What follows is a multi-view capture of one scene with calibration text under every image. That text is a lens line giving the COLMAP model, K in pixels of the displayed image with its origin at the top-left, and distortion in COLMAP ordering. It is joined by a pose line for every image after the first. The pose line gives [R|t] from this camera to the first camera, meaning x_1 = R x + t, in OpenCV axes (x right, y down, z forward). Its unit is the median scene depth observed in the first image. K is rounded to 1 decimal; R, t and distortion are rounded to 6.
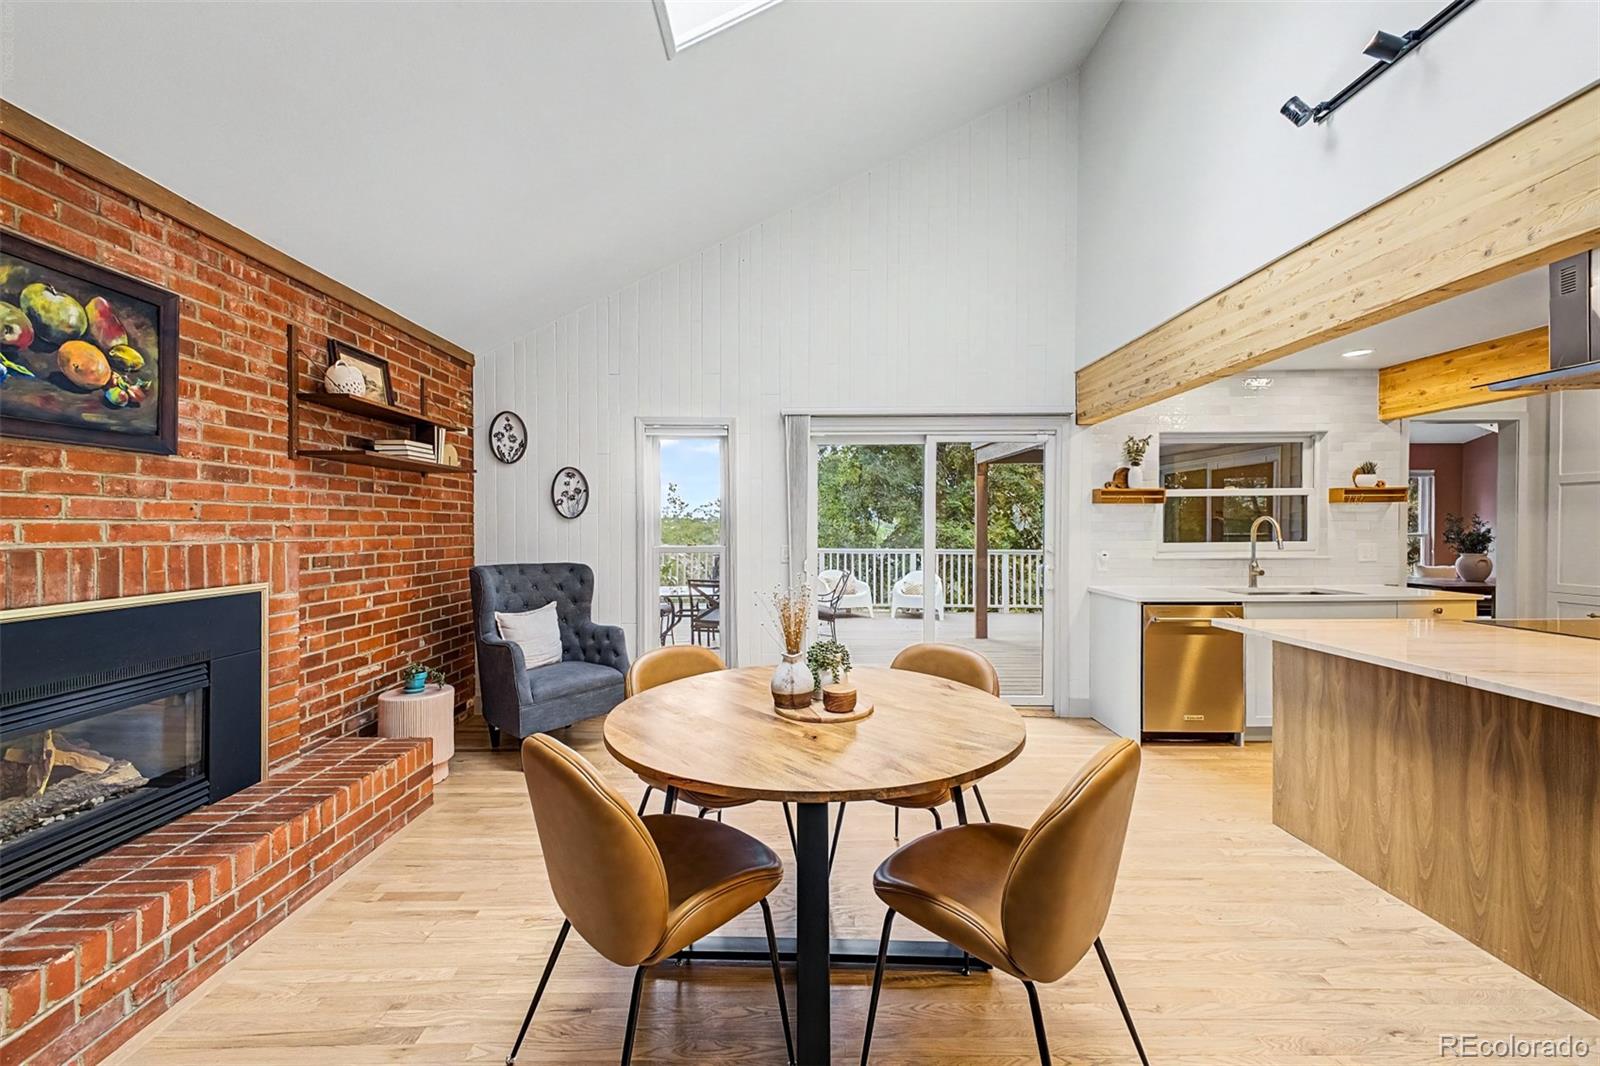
lens RADIAL K [[624.3, 0, 801.0], [0, 624.3, 535.1], [0, 0, 1]] dist [0.001659, -0.000270]
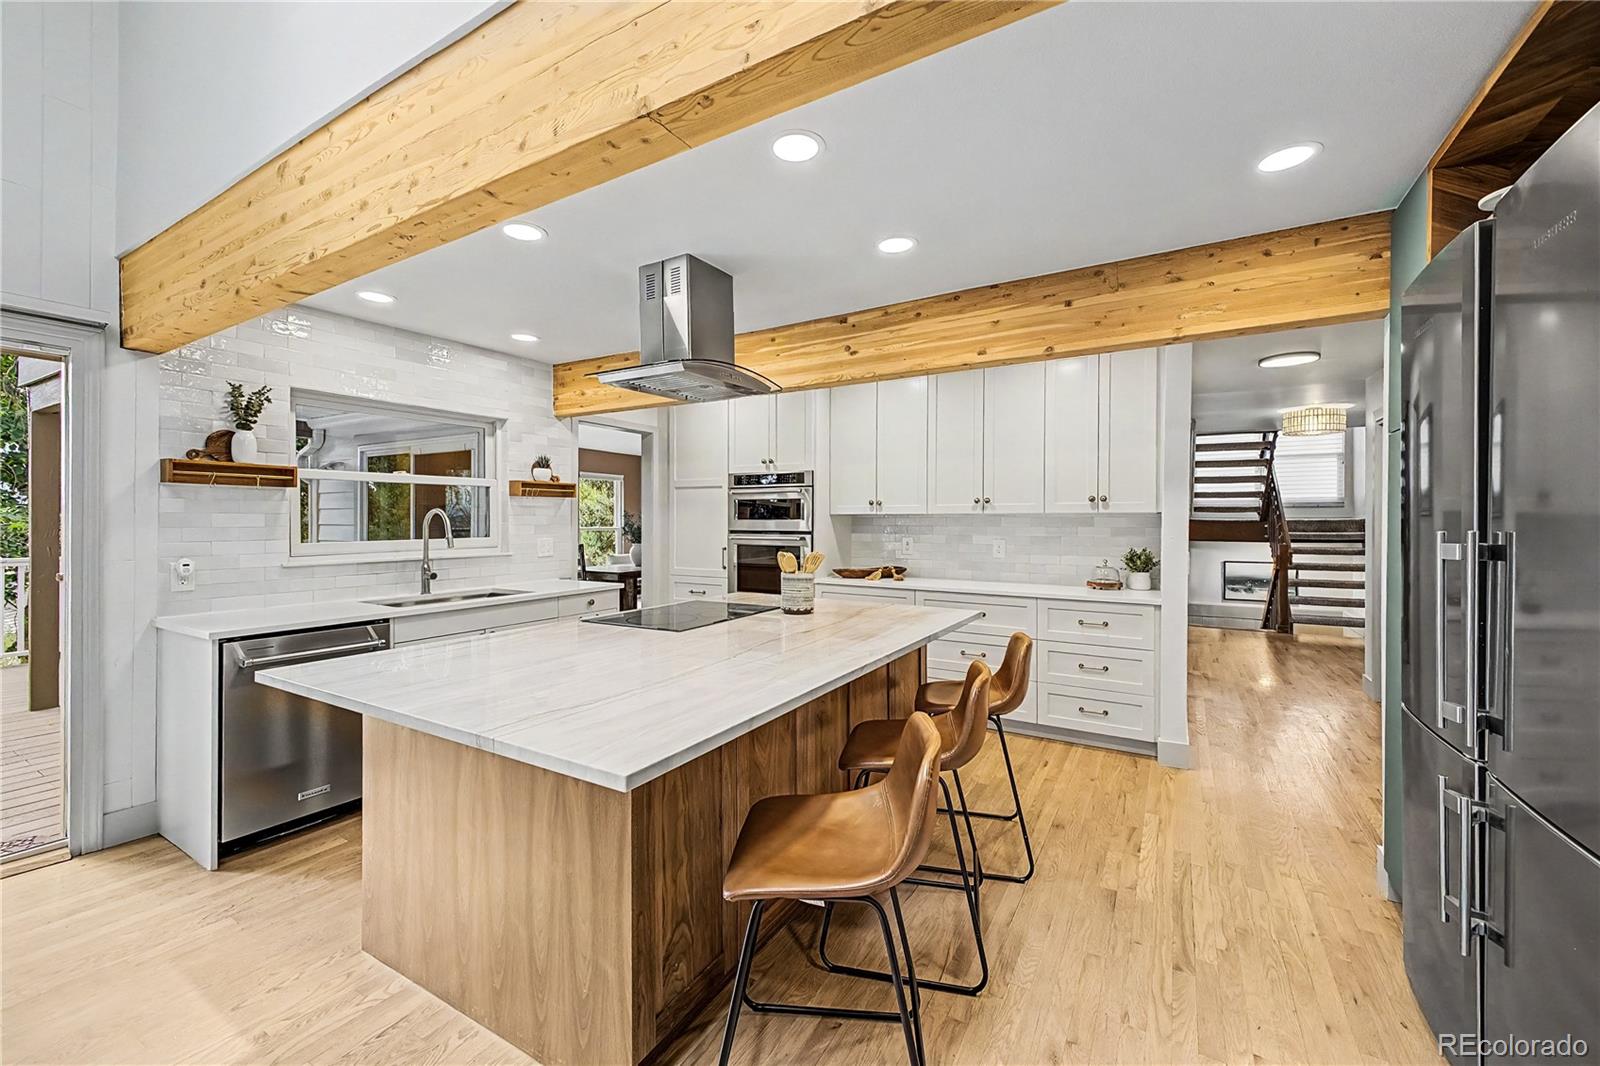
lens RADIAL K [[623.6, 0, 798.8], [0, 623.6, 523.9], [0, 0, 1]] dist [0.001038, -0.000072]
pose [[0.513341, 0.000227, 0.858184, 0.373464], [0.006975, 0.999966, -0.004437, -0.003192], [-0.858156, 0.008263, 0.513322, 0.206833]]
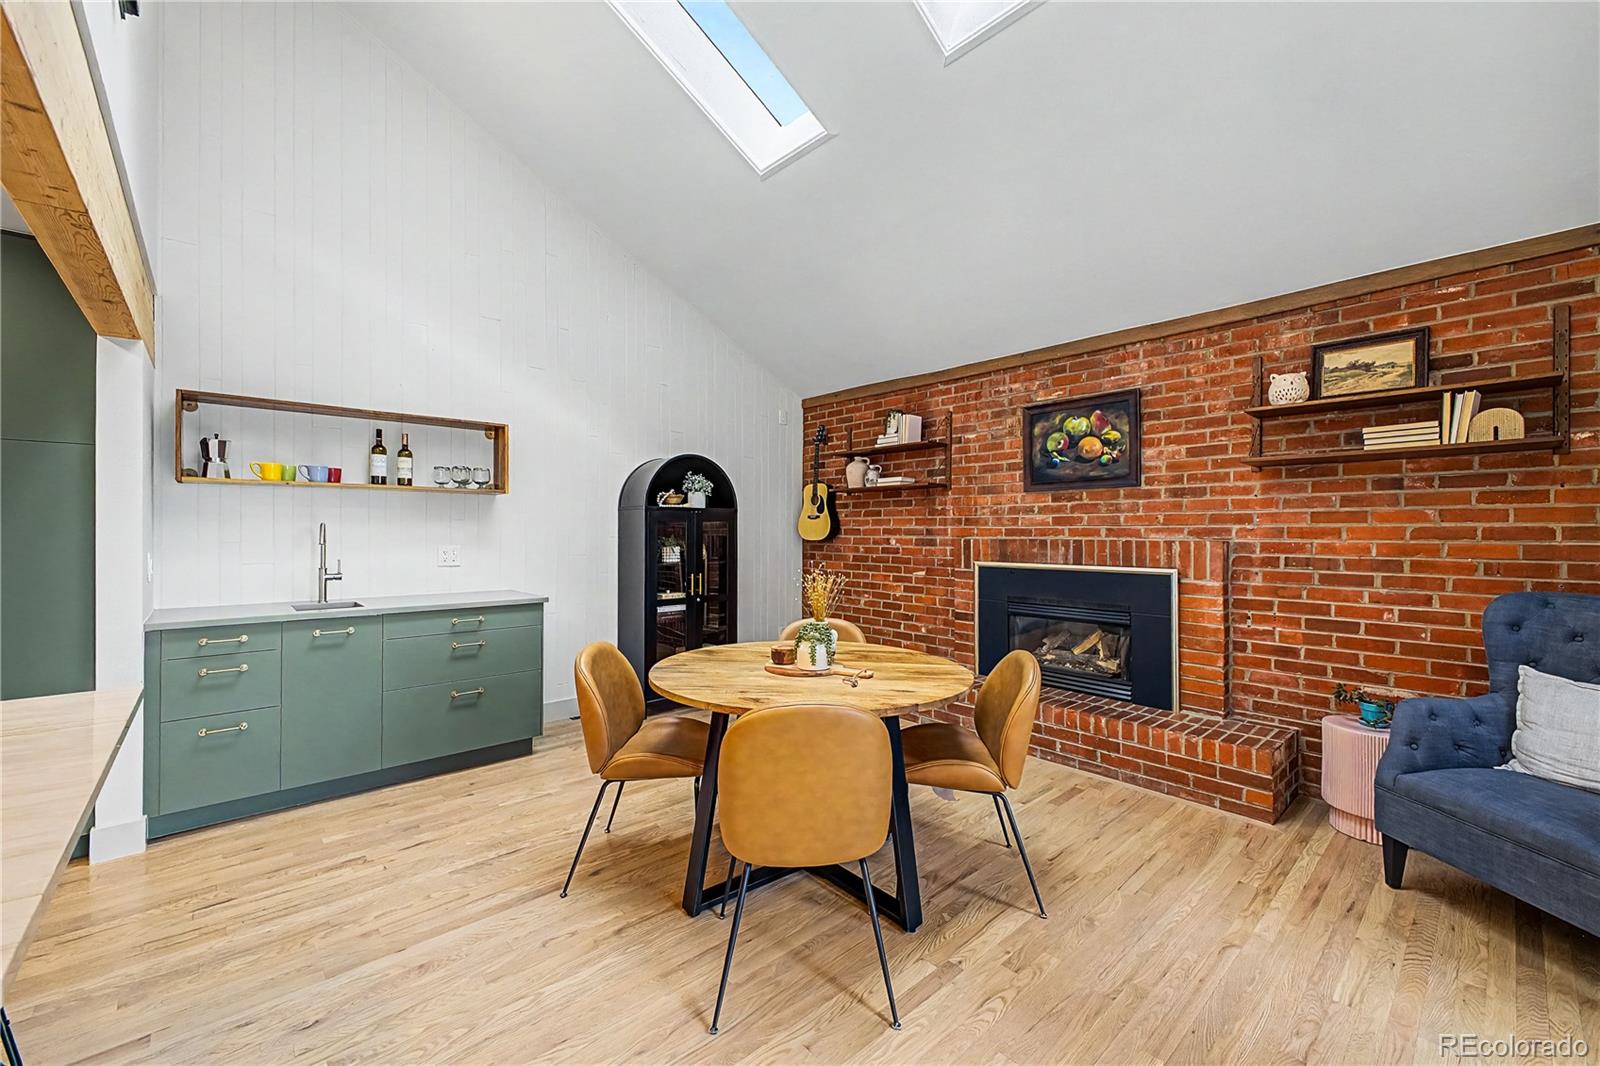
lens RADIAL K [[634.7, 0, 804.9], [0, 634.7, 525.7], [0, 0, 1]] dist [0.001393, -0.000567]
pose [[-0.744985, -0.003629, -0.667071, 0.552671], [-0.008325, 0.999958, 0.003857, -0.015678], [0.667029, 0.008427, -0.744984, 1.194772]]
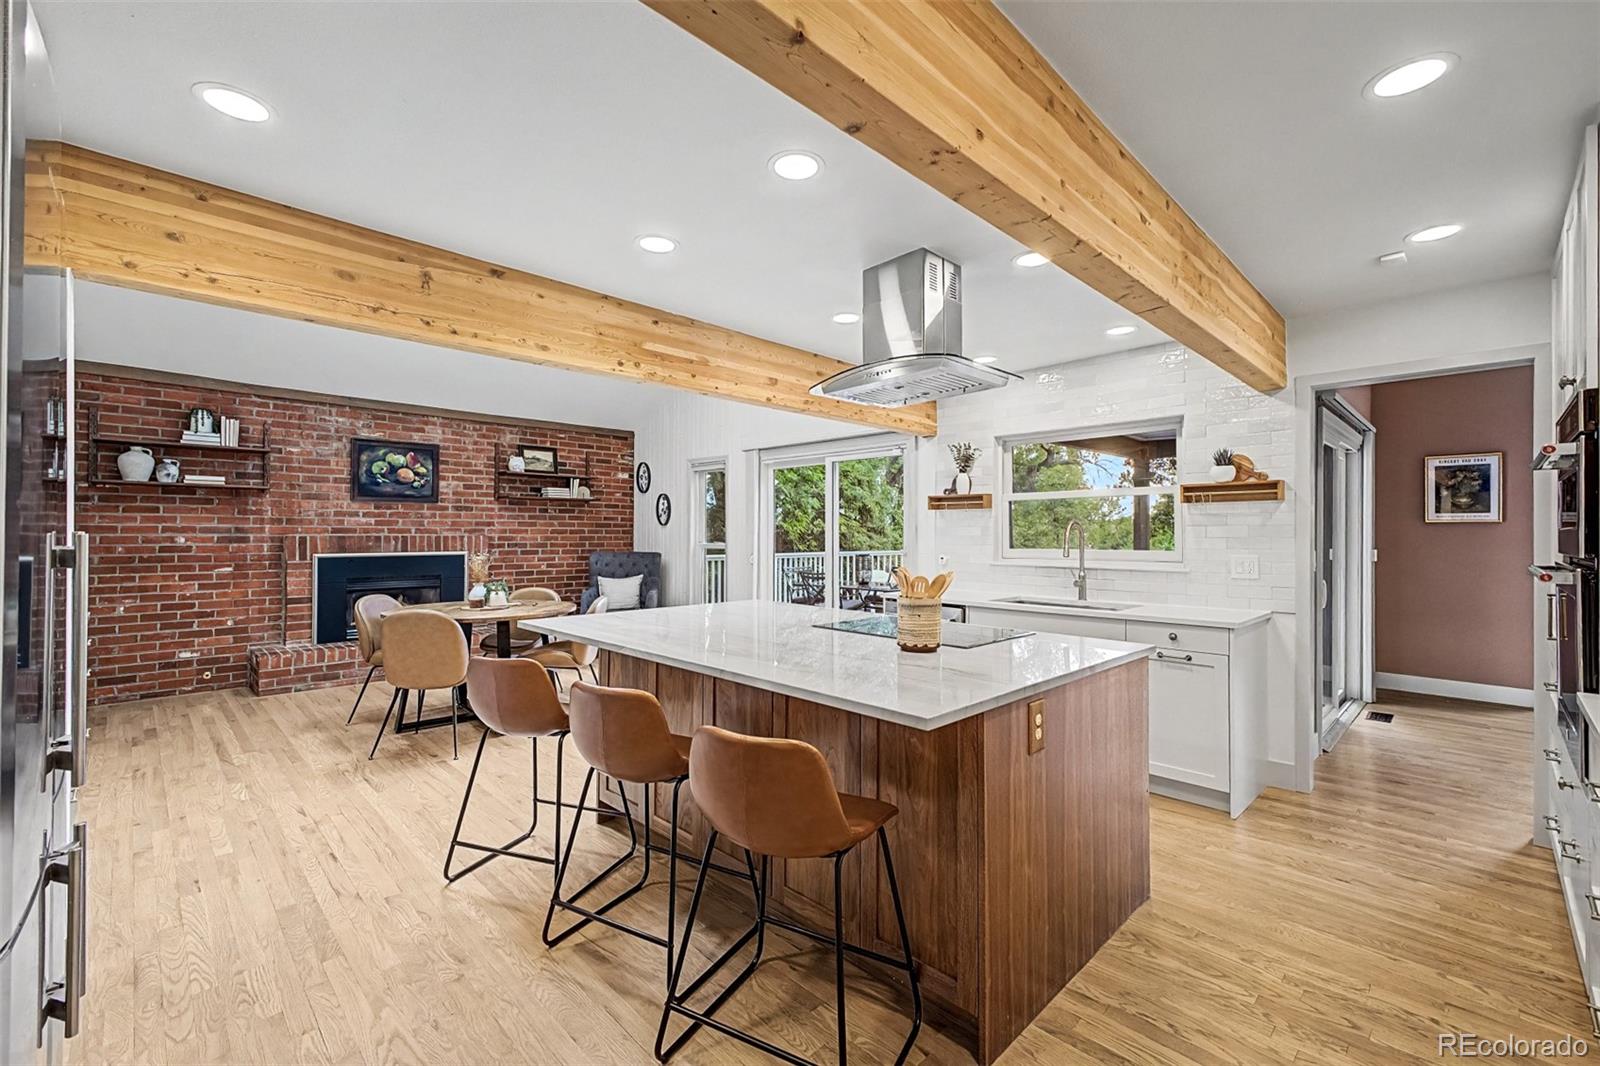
lens RADIAL K [[653.0, 0, 800.0], [0, 653.0, 533.0], [0, 0, 1]] dist [-0.000358, -0.000139]
pose [[0.706442, 0.005137, -0.707752, 1.550970], [-0.015286, 0.999851, -0.008001, 0.002084], [0.707606, 0.016471, 0.706415, 0.072795]]
